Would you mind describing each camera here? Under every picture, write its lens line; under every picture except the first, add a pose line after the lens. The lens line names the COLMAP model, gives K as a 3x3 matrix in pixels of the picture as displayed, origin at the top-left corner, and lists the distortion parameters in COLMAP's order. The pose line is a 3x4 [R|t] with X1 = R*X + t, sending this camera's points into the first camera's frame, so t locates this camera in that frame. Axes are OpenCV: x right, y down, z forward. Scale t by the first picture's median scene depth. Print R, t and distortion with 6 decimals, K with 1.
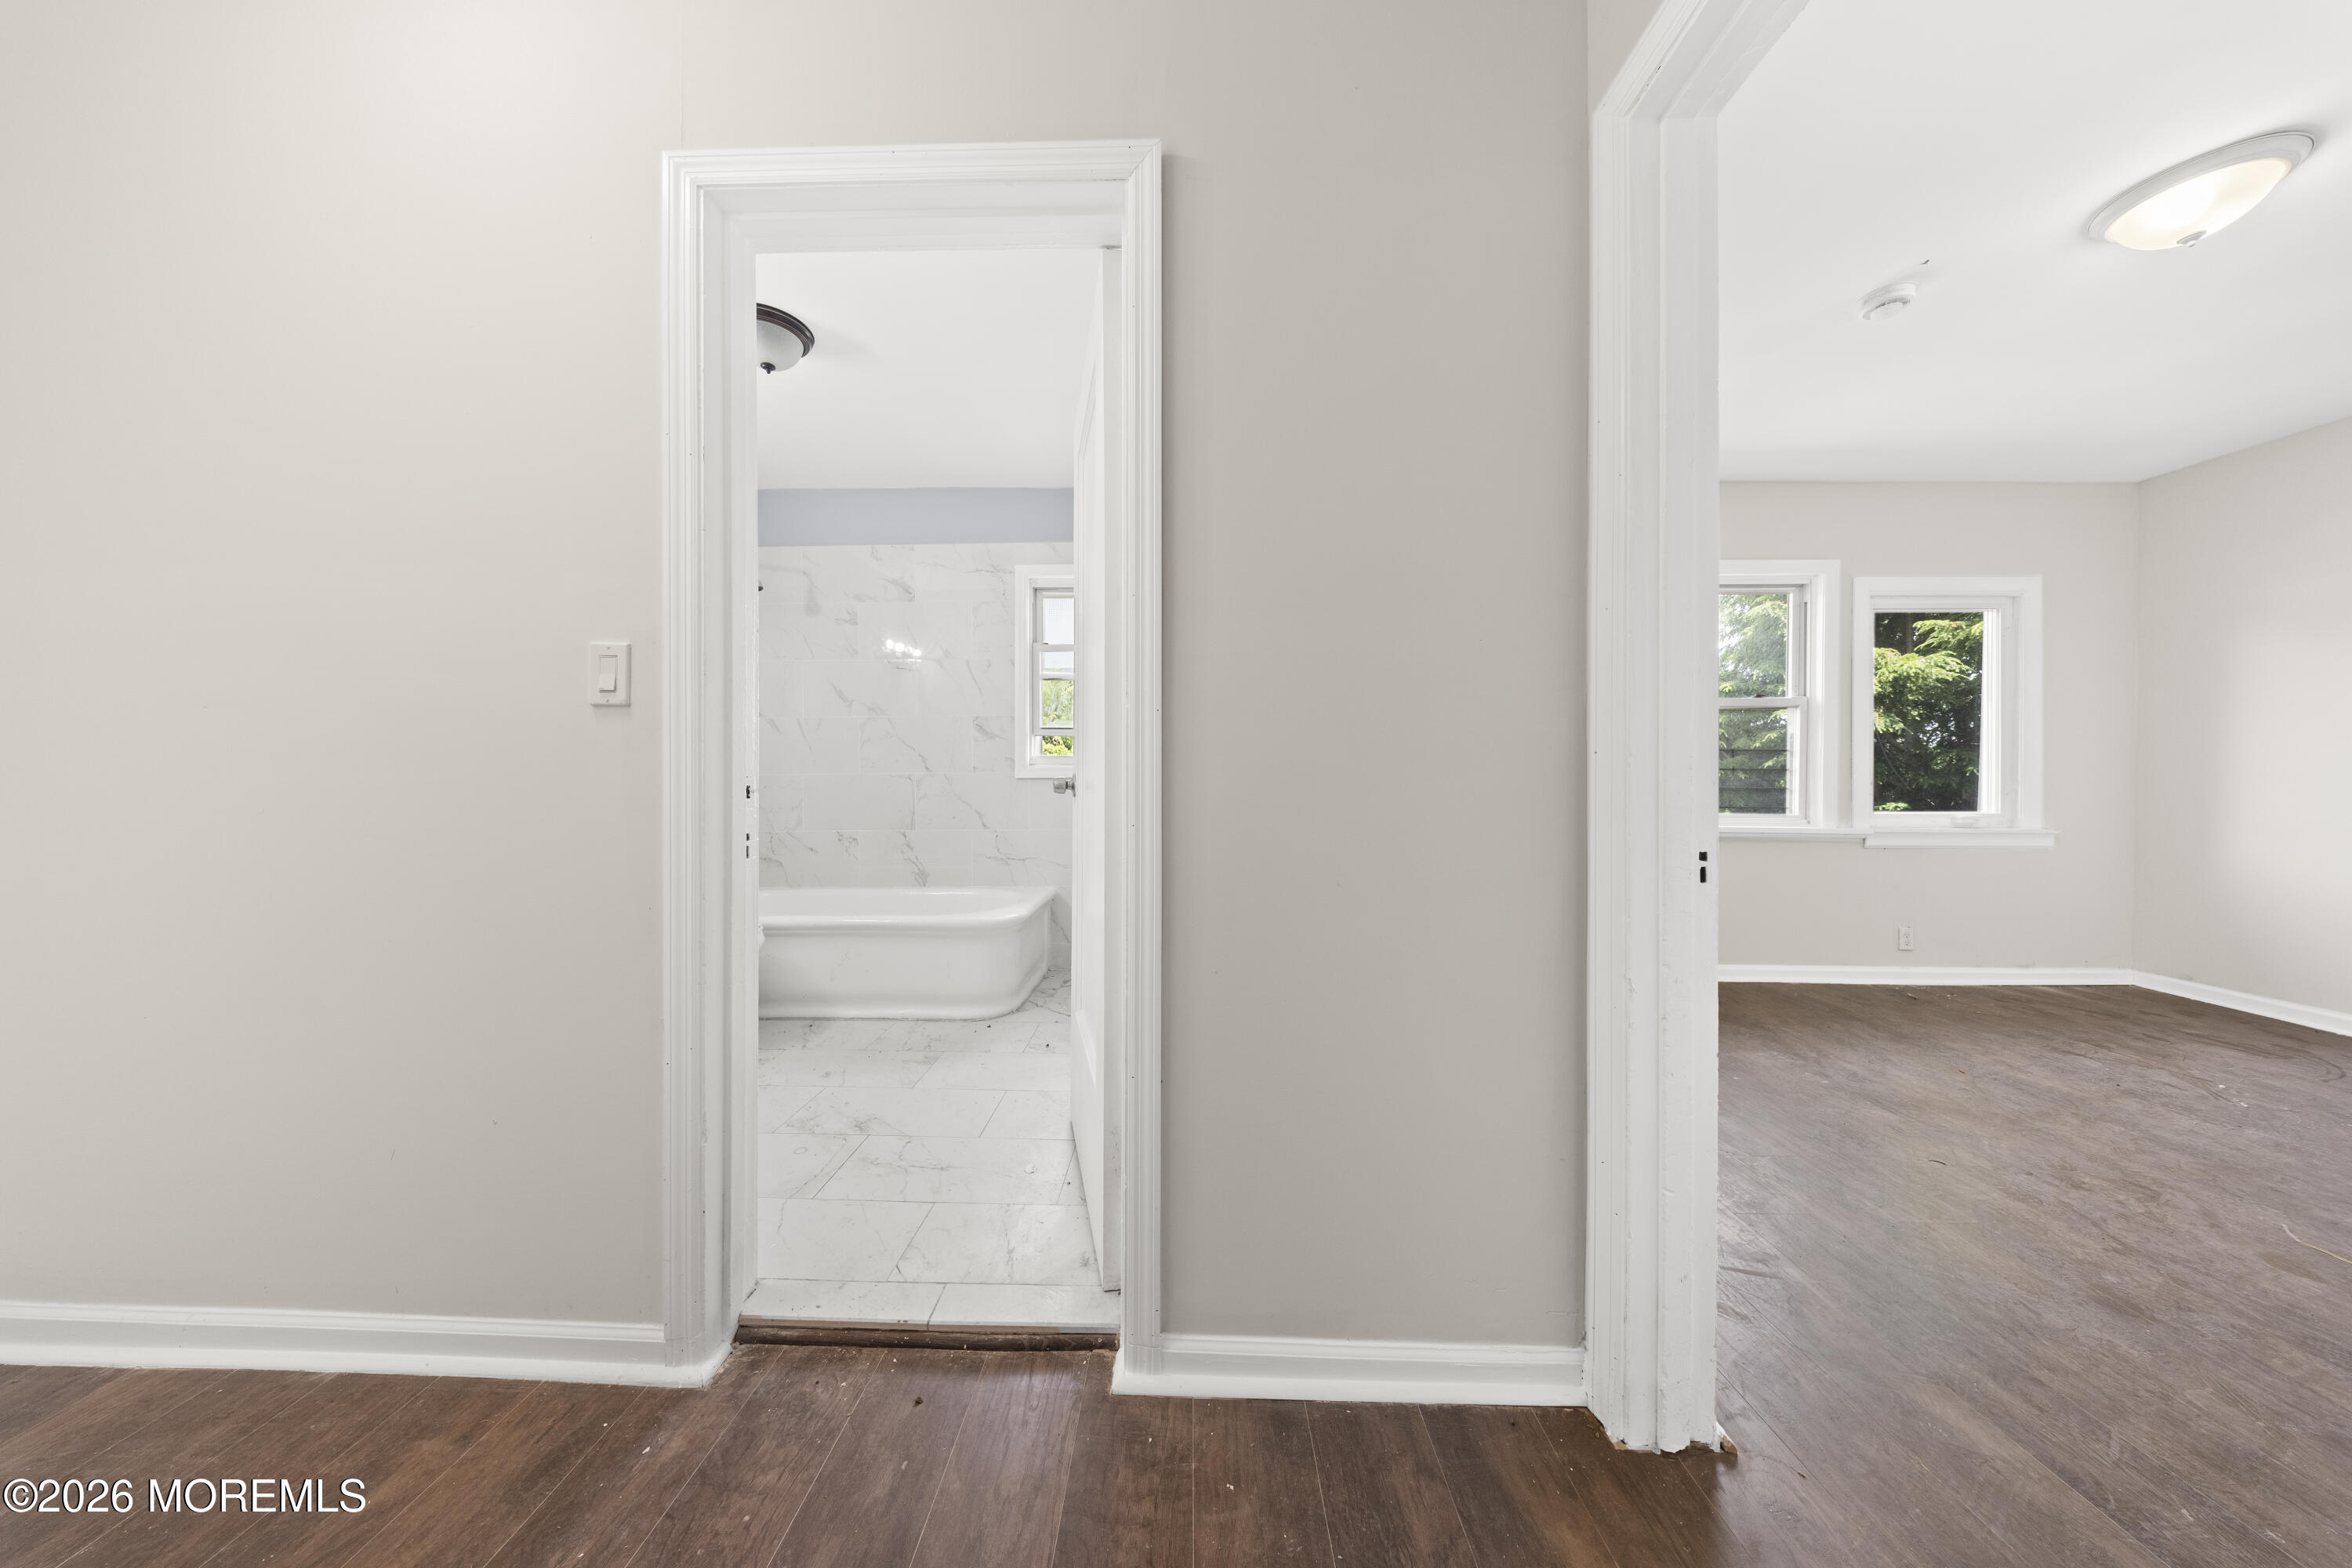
lens RADIAL K [[706.6, 0, 1188.2], [0, 706.6, 776.0], [0, 0, 1]] dist [0.000228, 0.000017]
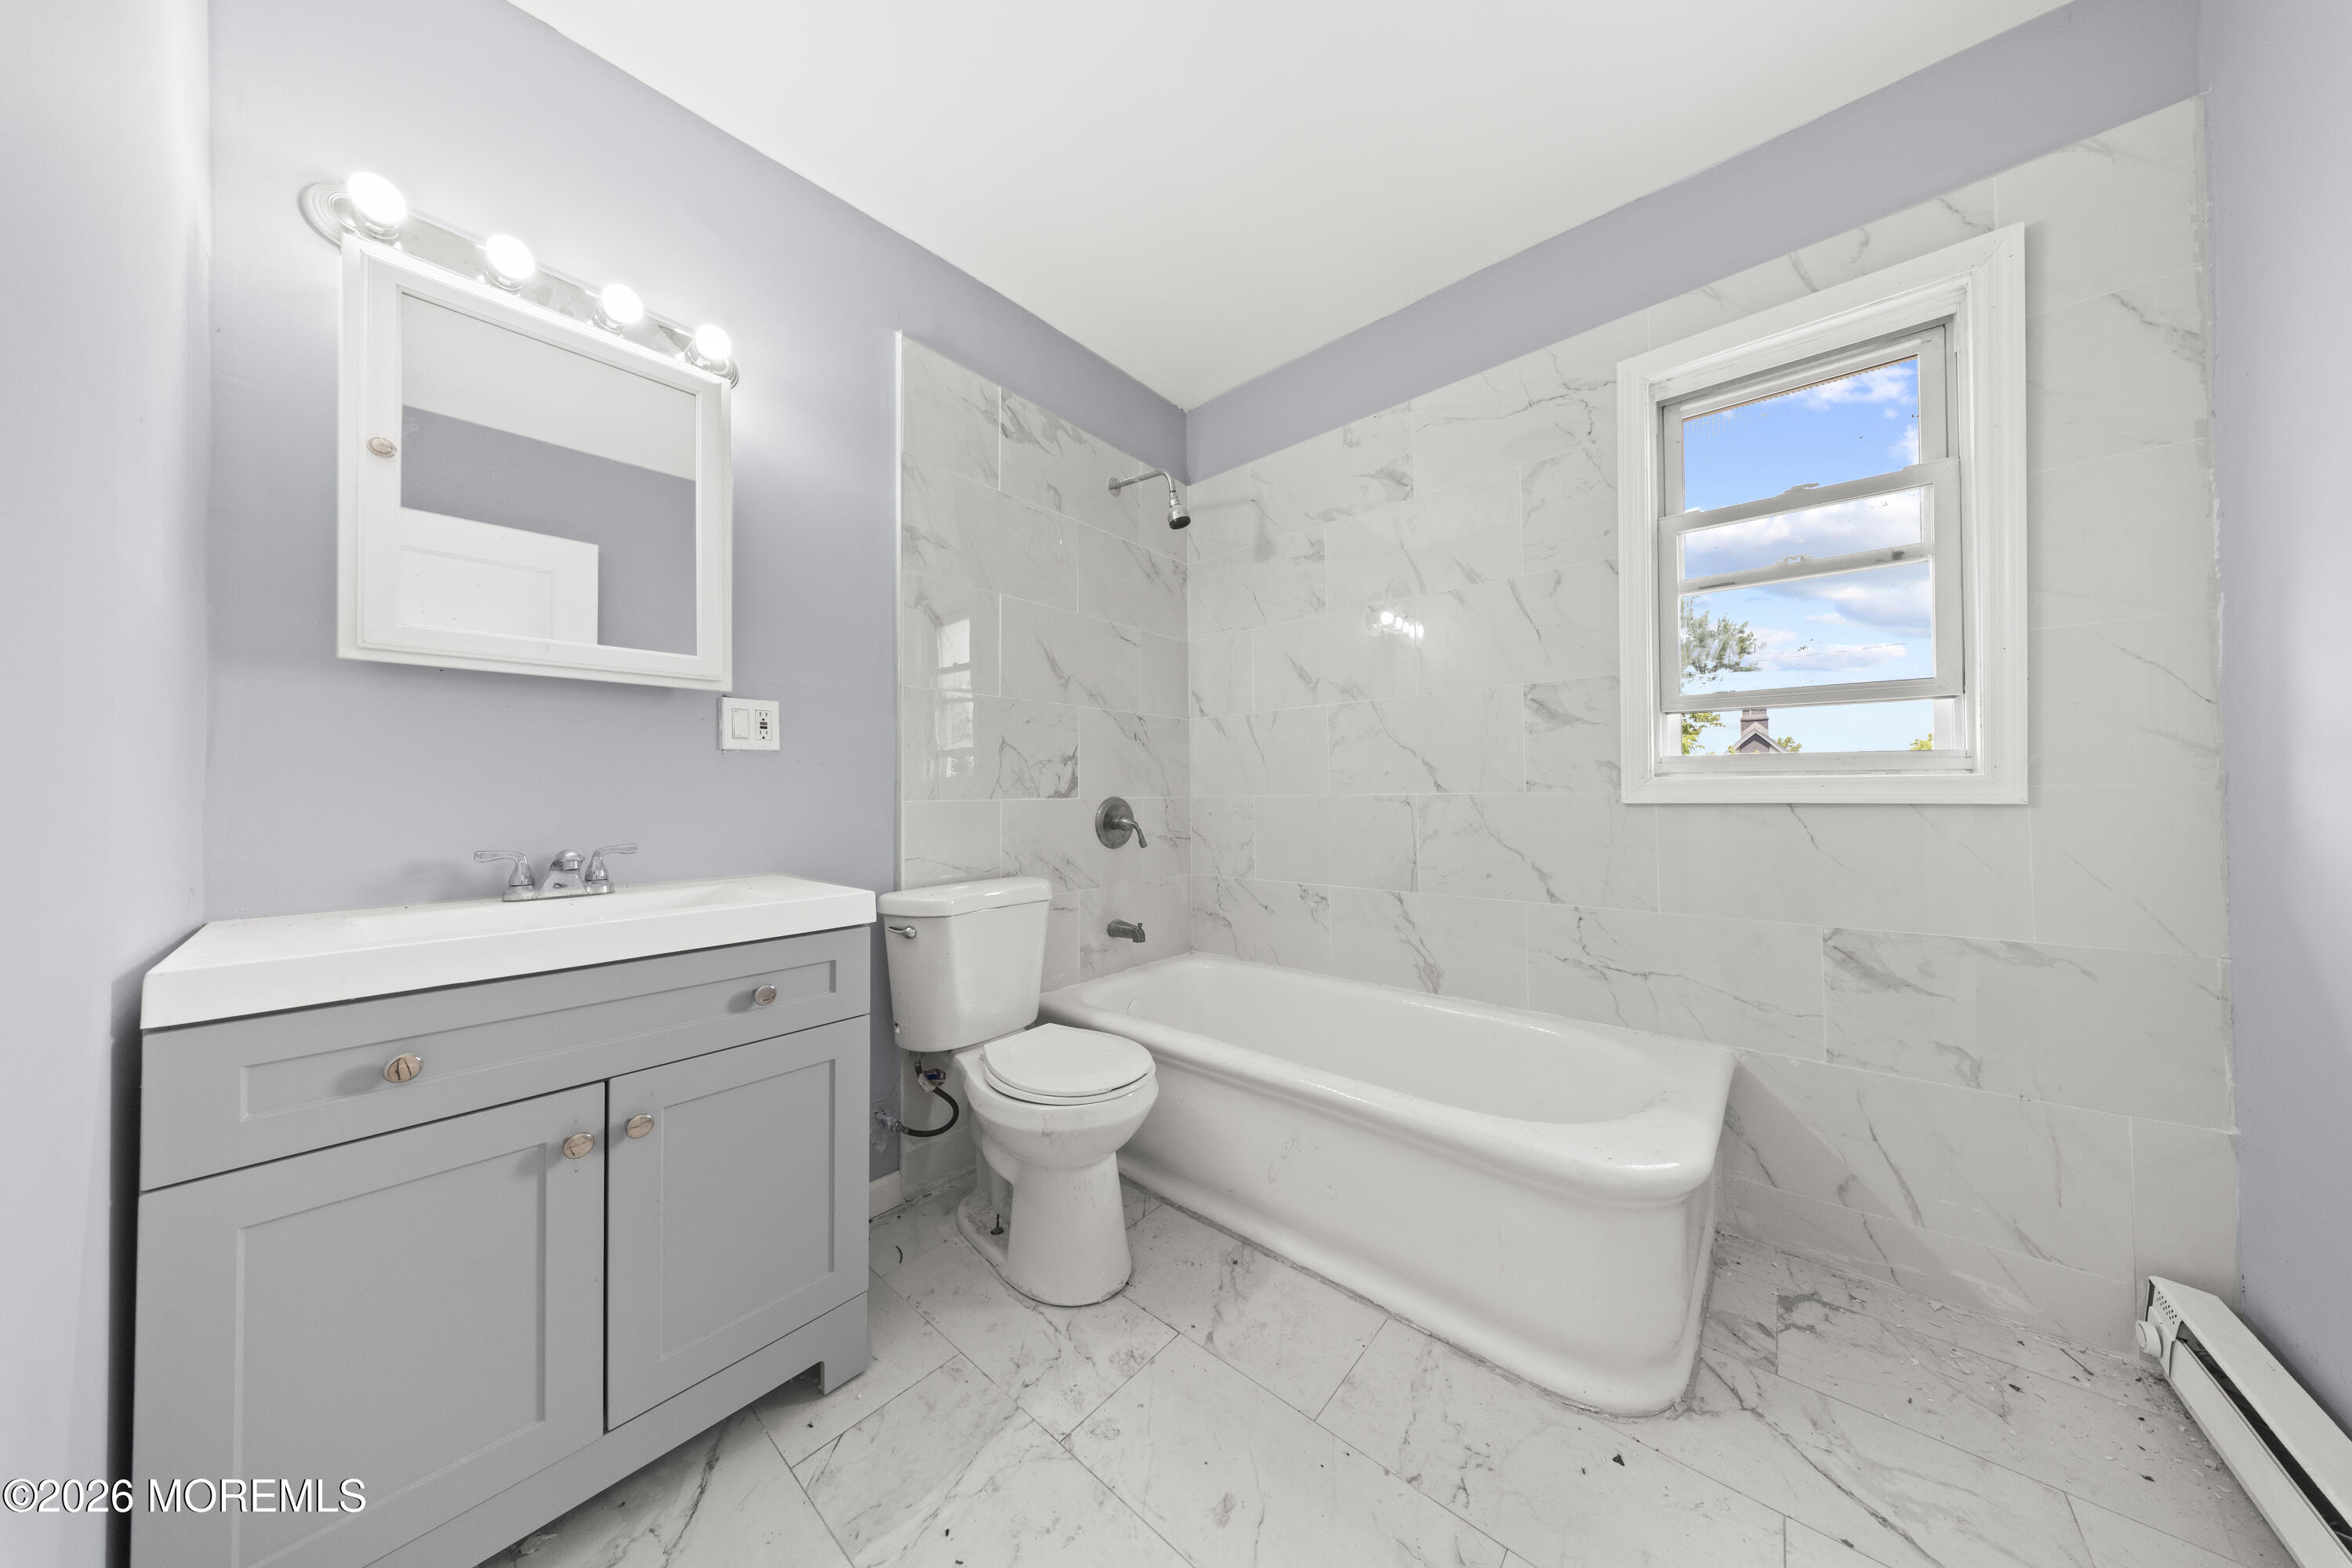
lens RADIAL K [[706.6, 0, 1168.4], [0, 706.6, 788.6], [0, 0, 1]] dist [0.000228, 0.000017]
pose [[0.760877, -0.007728, -0.648850, -0.166836], [0.013628, 0.999899, 0.004072, -0.013509], [0.648753, -0.011940, 0.760905, 0.429467]]
